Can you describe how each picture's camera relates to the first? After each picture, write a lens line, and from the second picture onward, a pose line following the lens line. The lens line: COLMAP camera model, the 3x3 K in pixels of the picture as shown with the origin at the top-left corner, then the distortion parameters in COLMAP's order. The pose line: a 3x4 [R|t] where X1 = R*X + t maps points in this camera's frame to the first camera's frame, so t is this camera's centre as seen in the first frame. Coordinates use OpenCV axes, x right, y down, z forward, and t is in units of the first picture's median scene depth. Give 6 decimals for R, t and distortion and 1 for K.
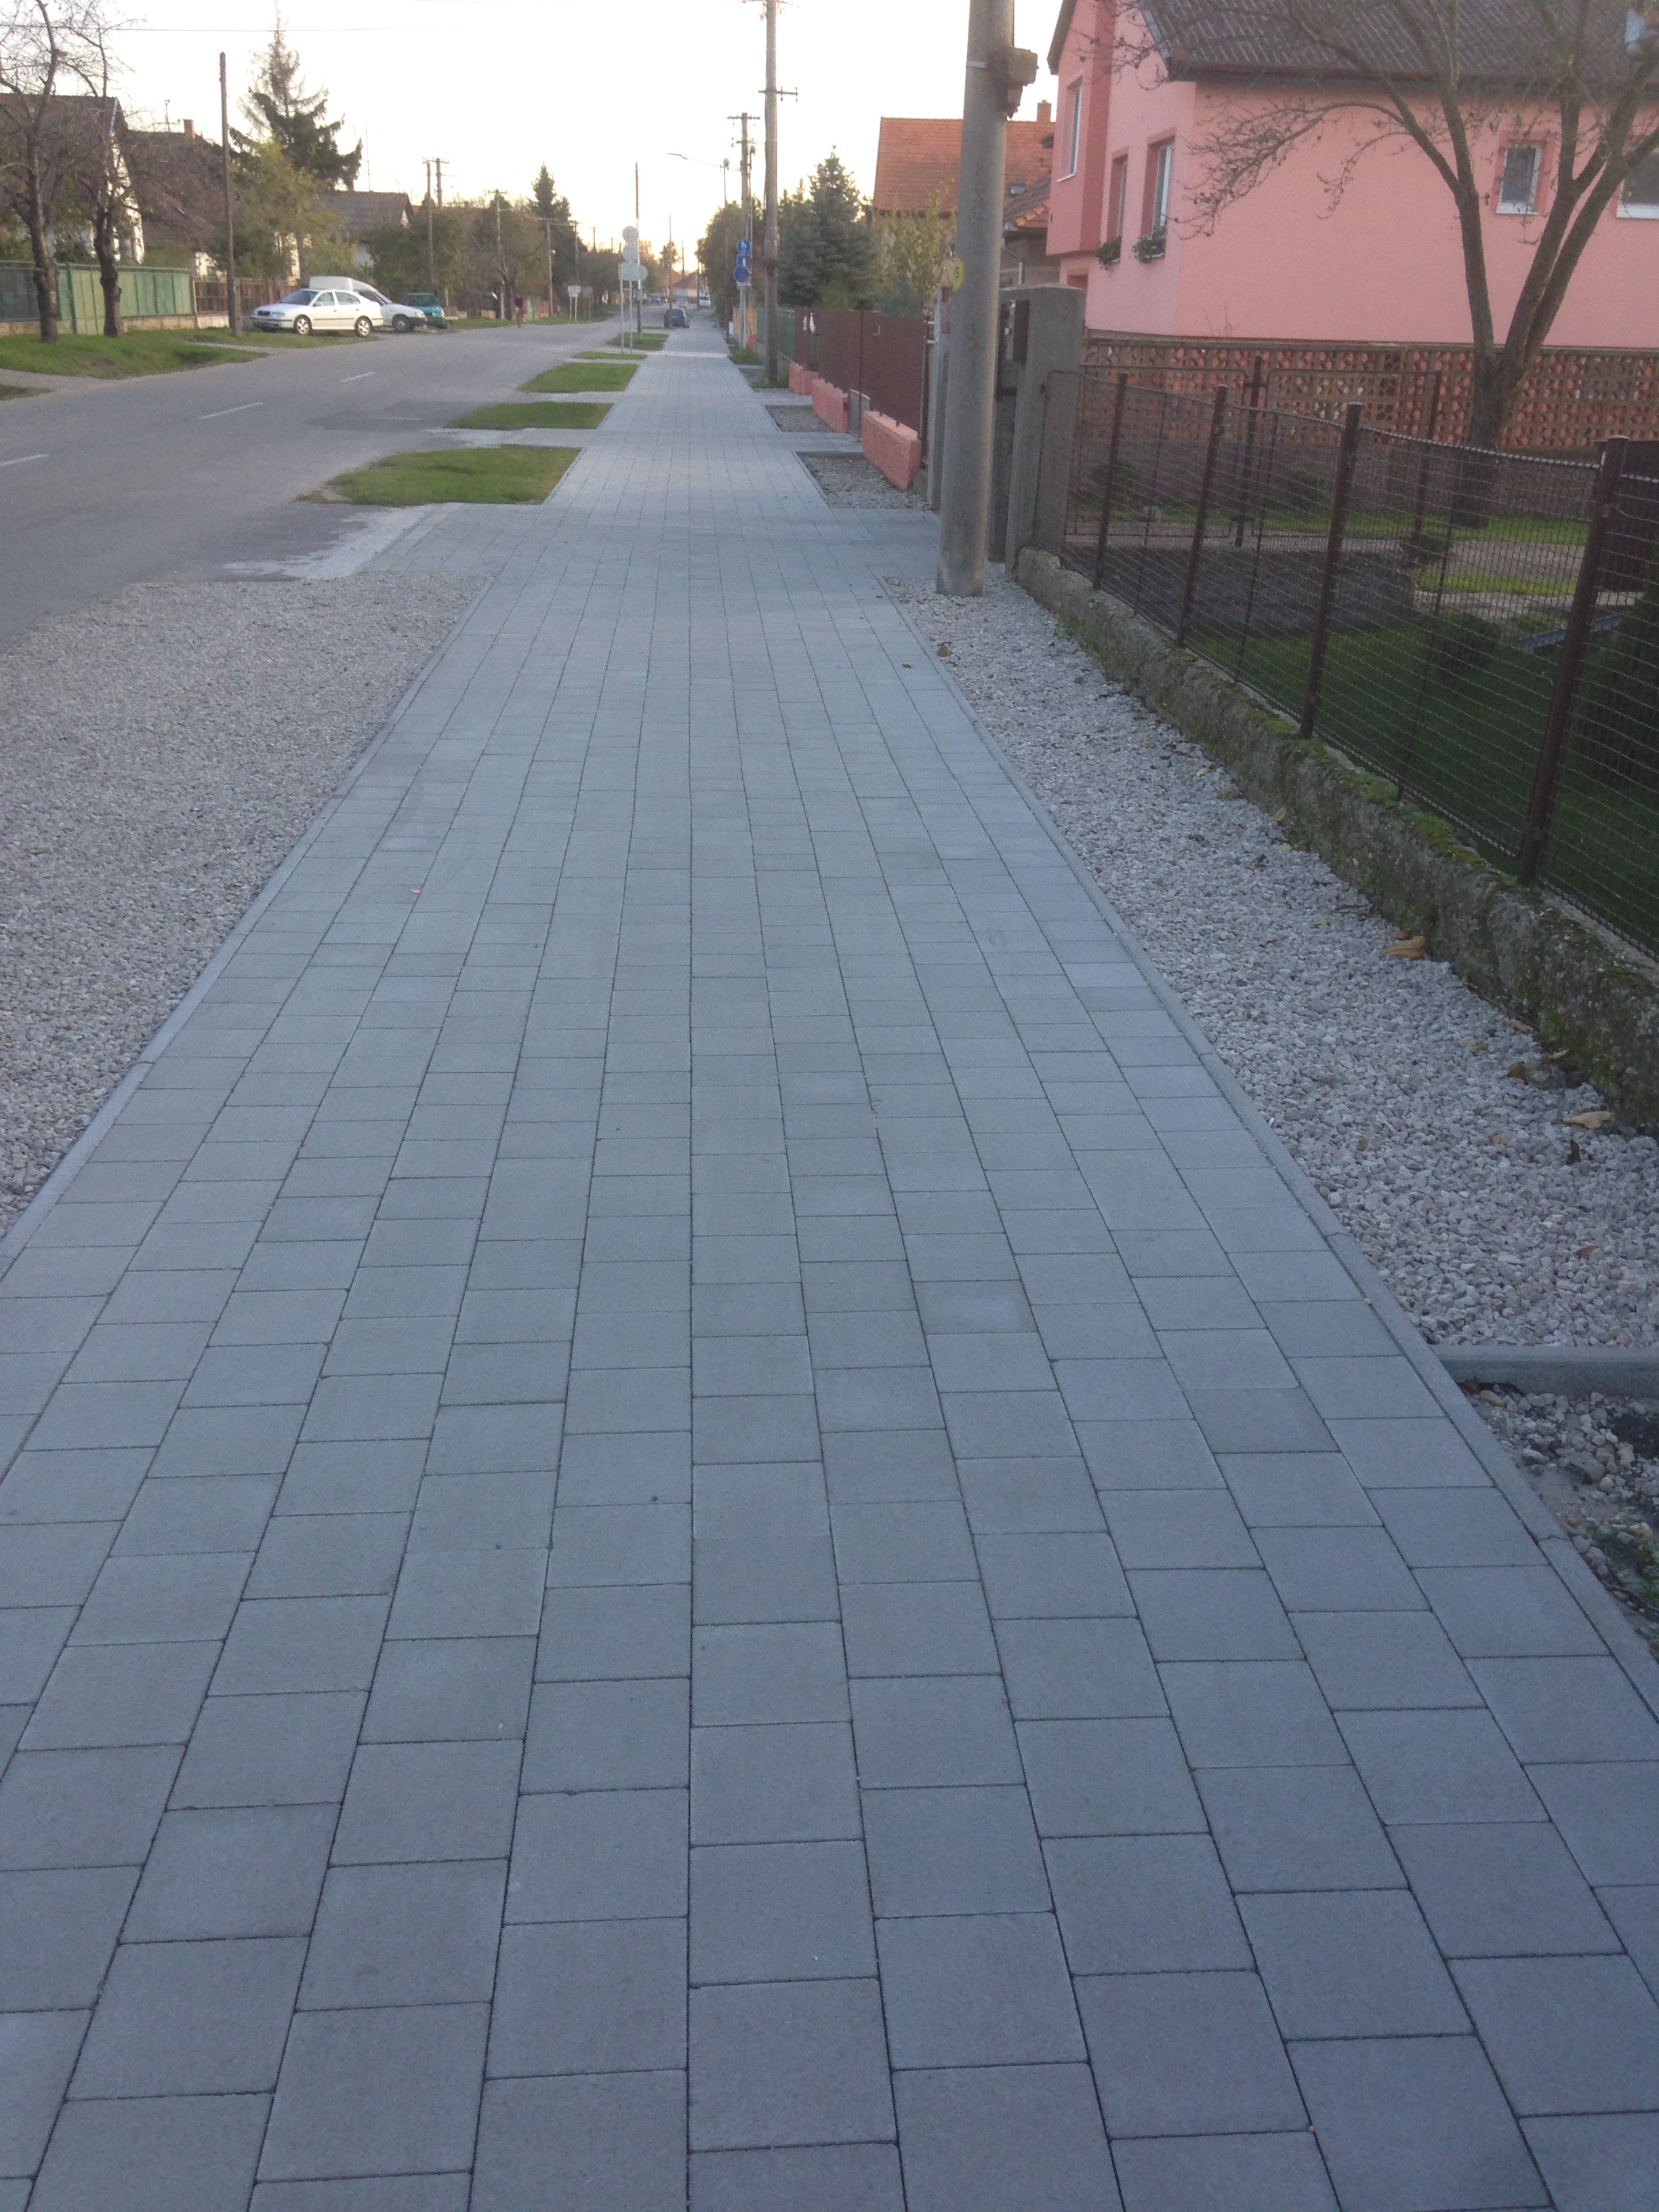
lens RADIAL K [[2113.8, 0, 829.5], [0, 2113.8, 1106.0], [0, 0, 1]] dist [0.147974, -0.192175]
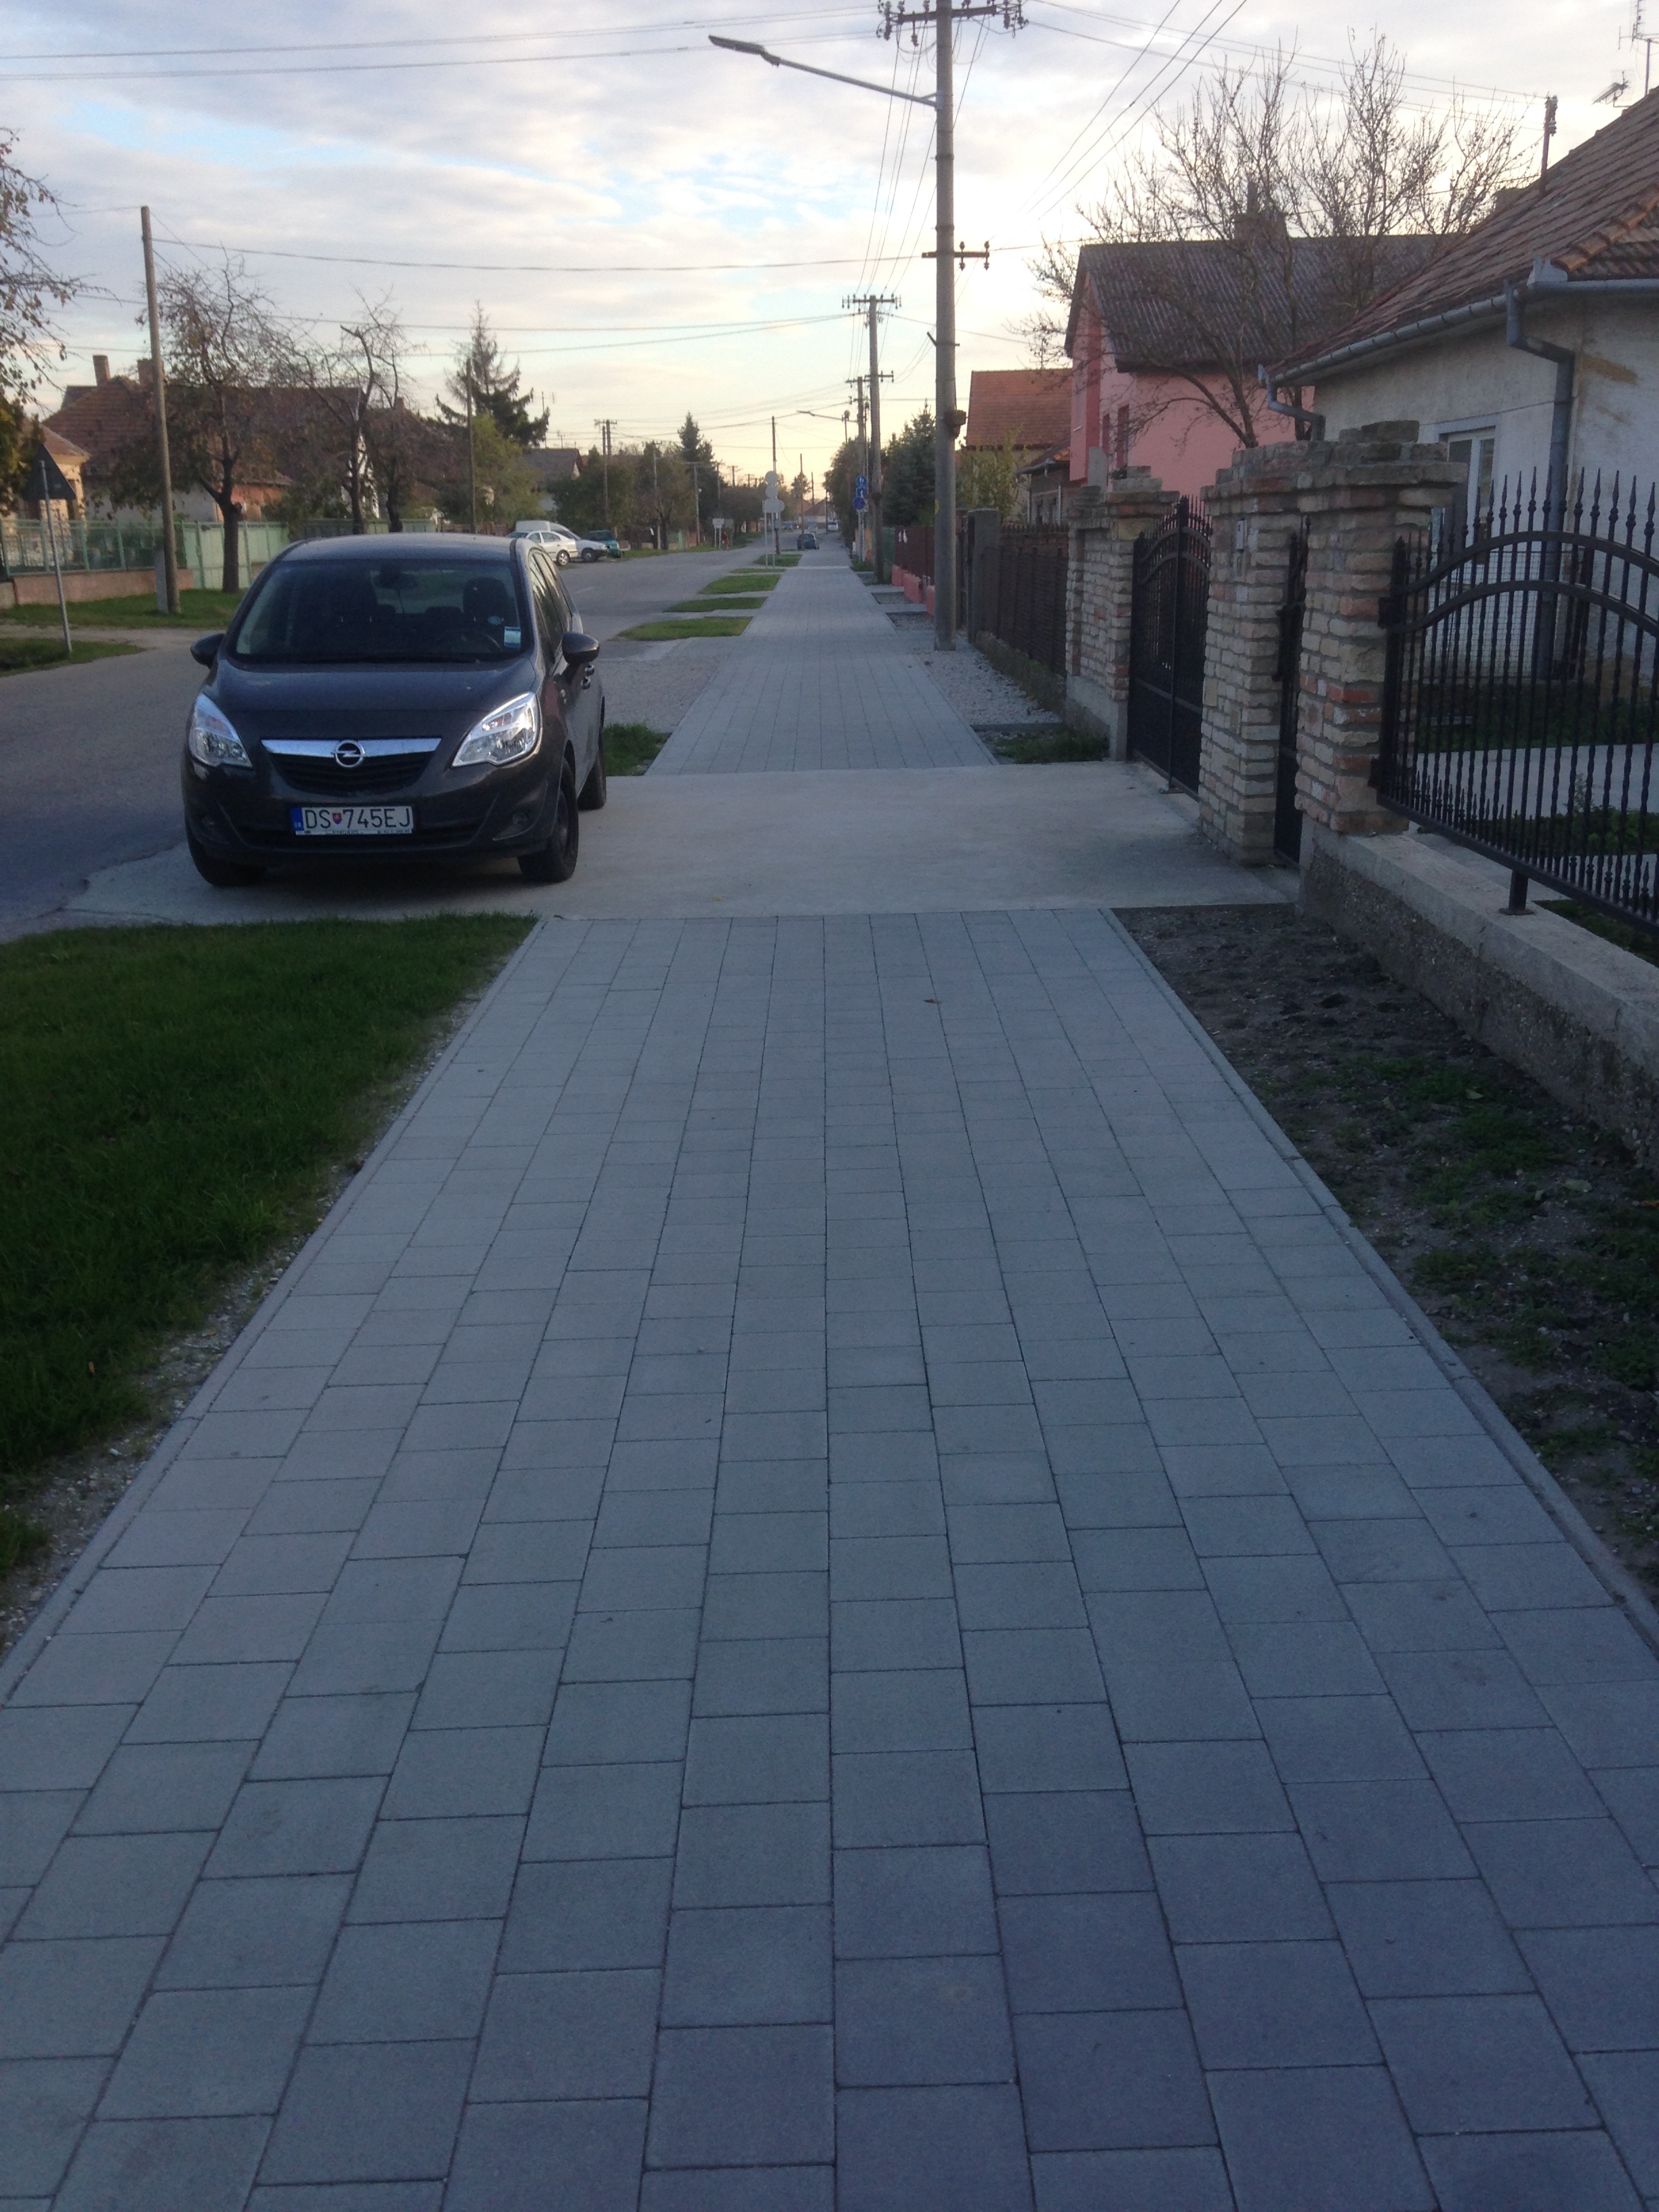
lens RADIAL K [[2079.8, 0, 829.5], [0, 2079.8, 1106.0], [0, 0, 1]] dist [0.231877, -0.387349]
pose [[0.997478, -0.026874, -0.065694, 0.013425], [0.020928, 0.995759, -0.089589, 0.075500], [0.067823, 0.087988, 0.993810, -0.200329]]
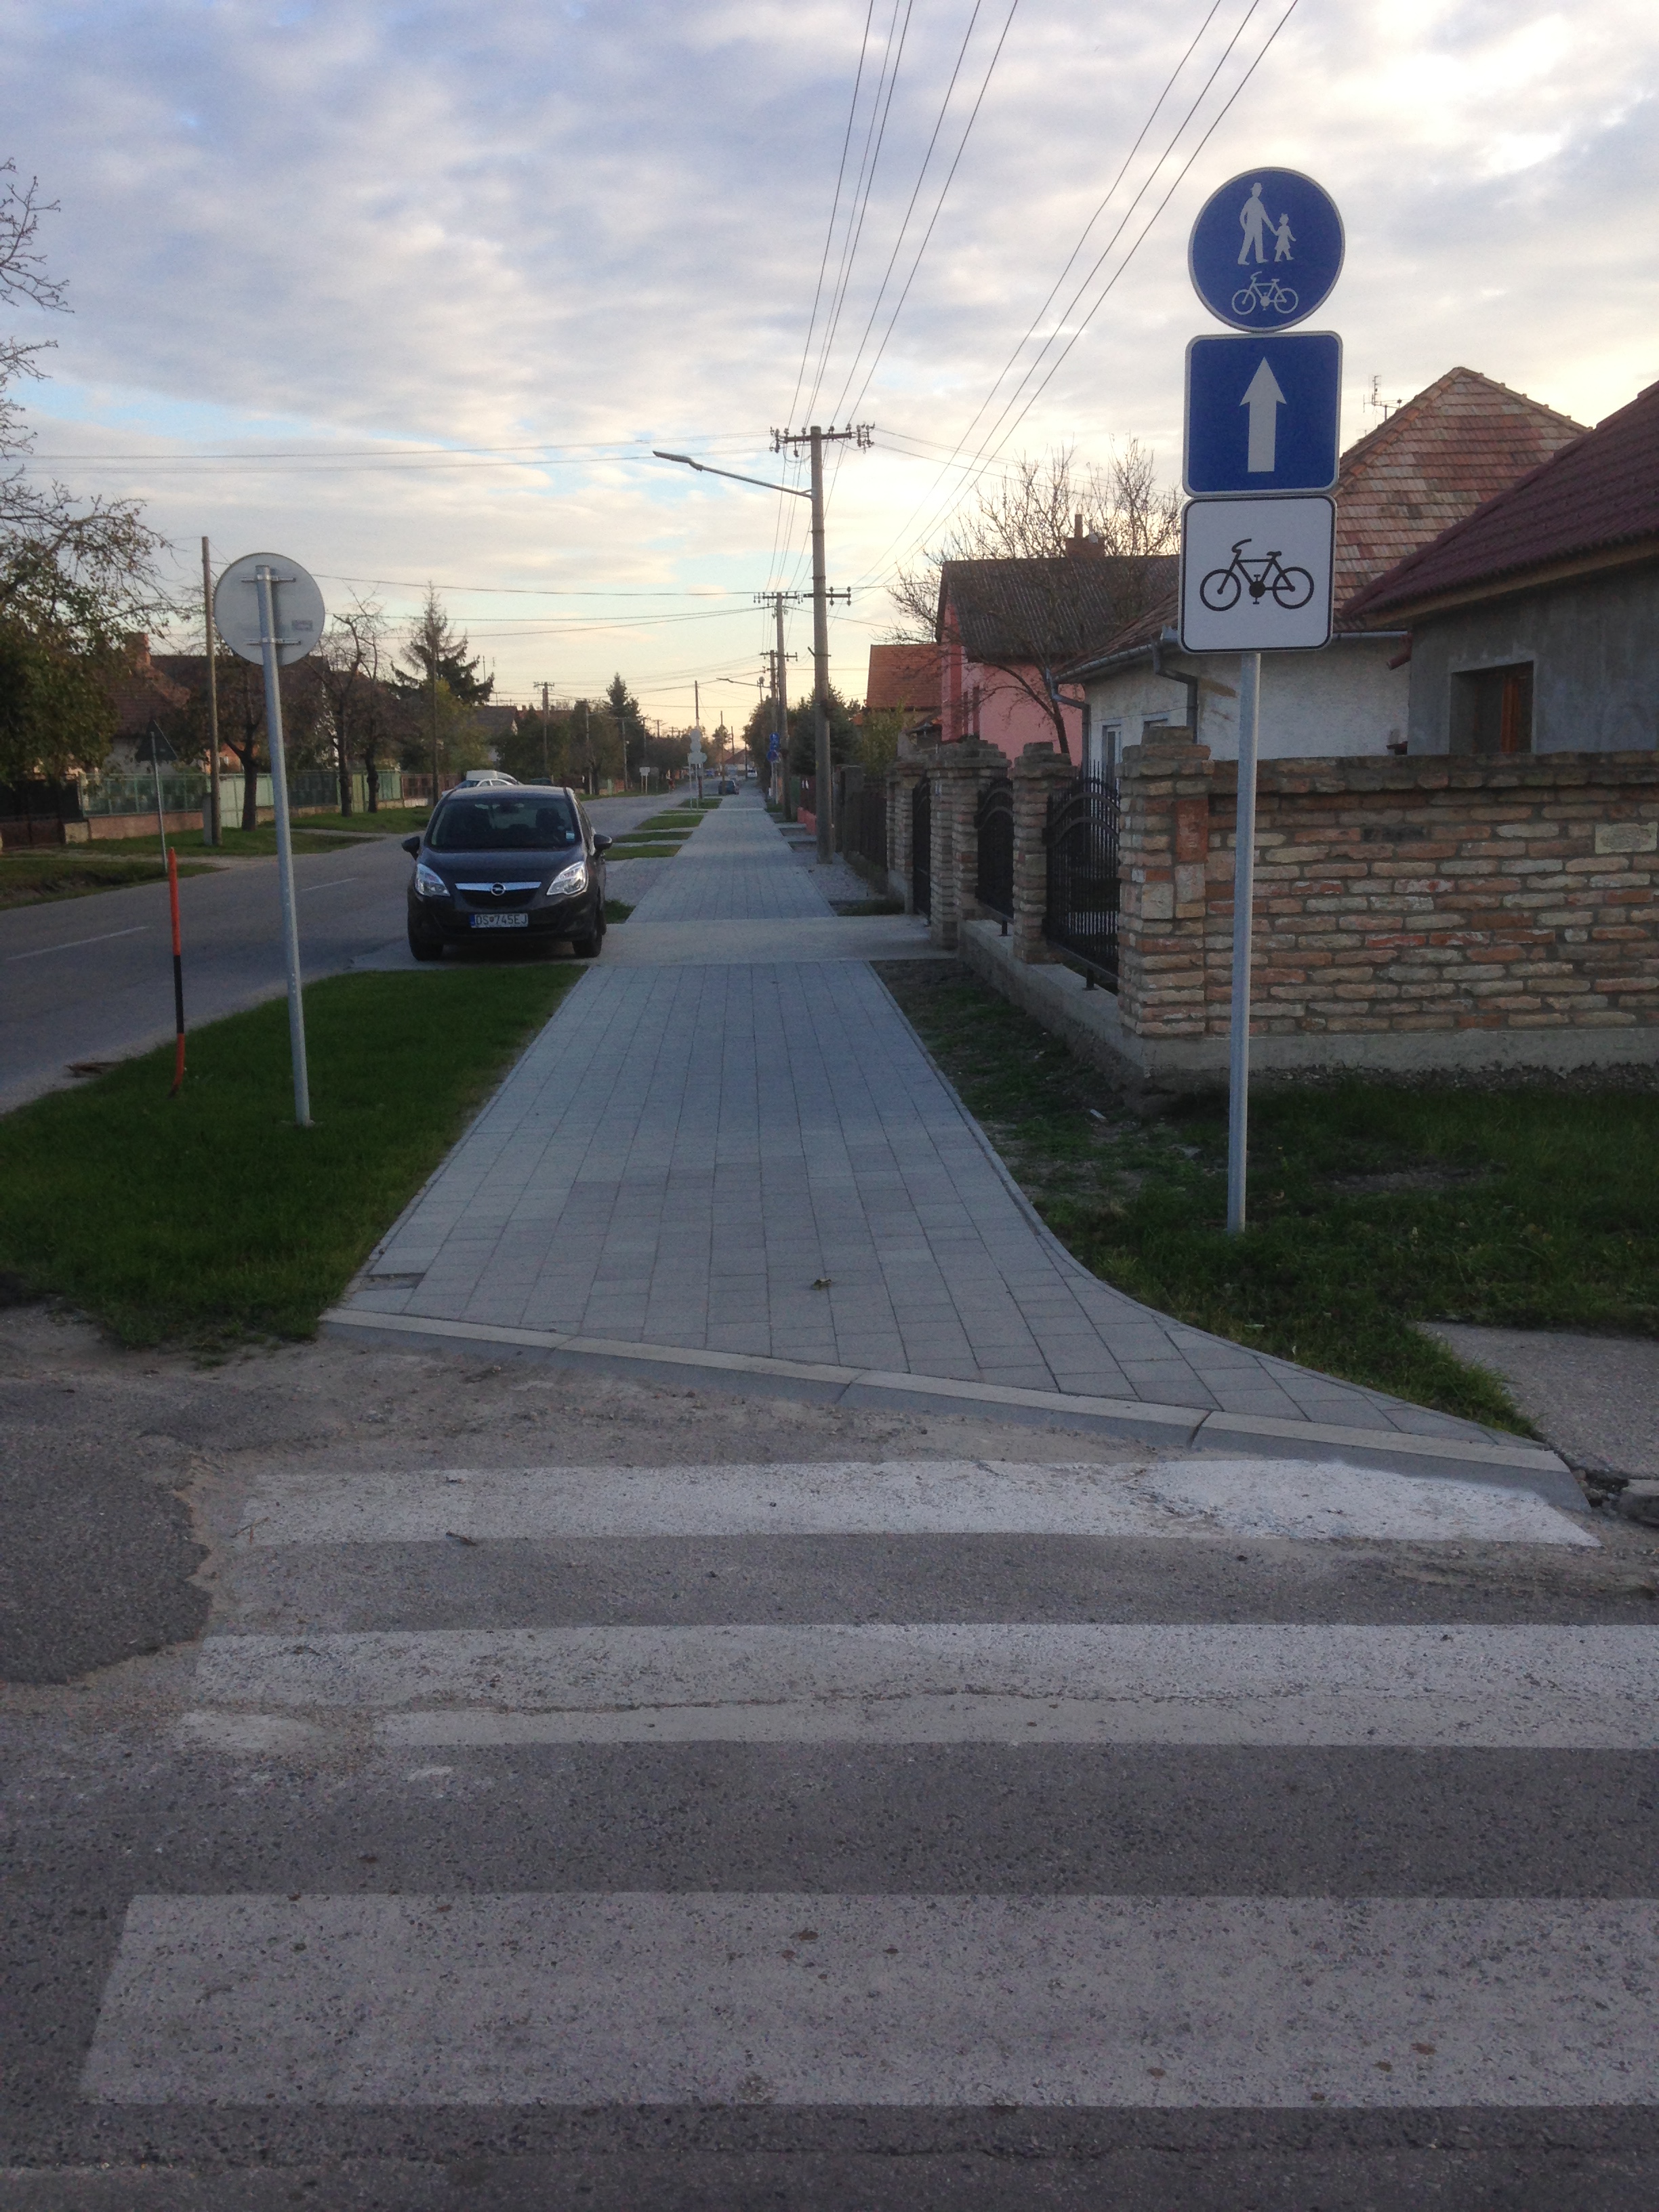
lens RADIAL K [[2099.4, 0, 829.8], [0, 2099.4, 1053.7], [0, 0, 1]] dist [0.219383, -0.000388]
pose [[0.998860, -0.041030, -0.024386, 0.023976], [0.034595, 0.974353, -0.222350, 0.124249], [0.032883, 0.221253, 0.974662, -0.333515]]
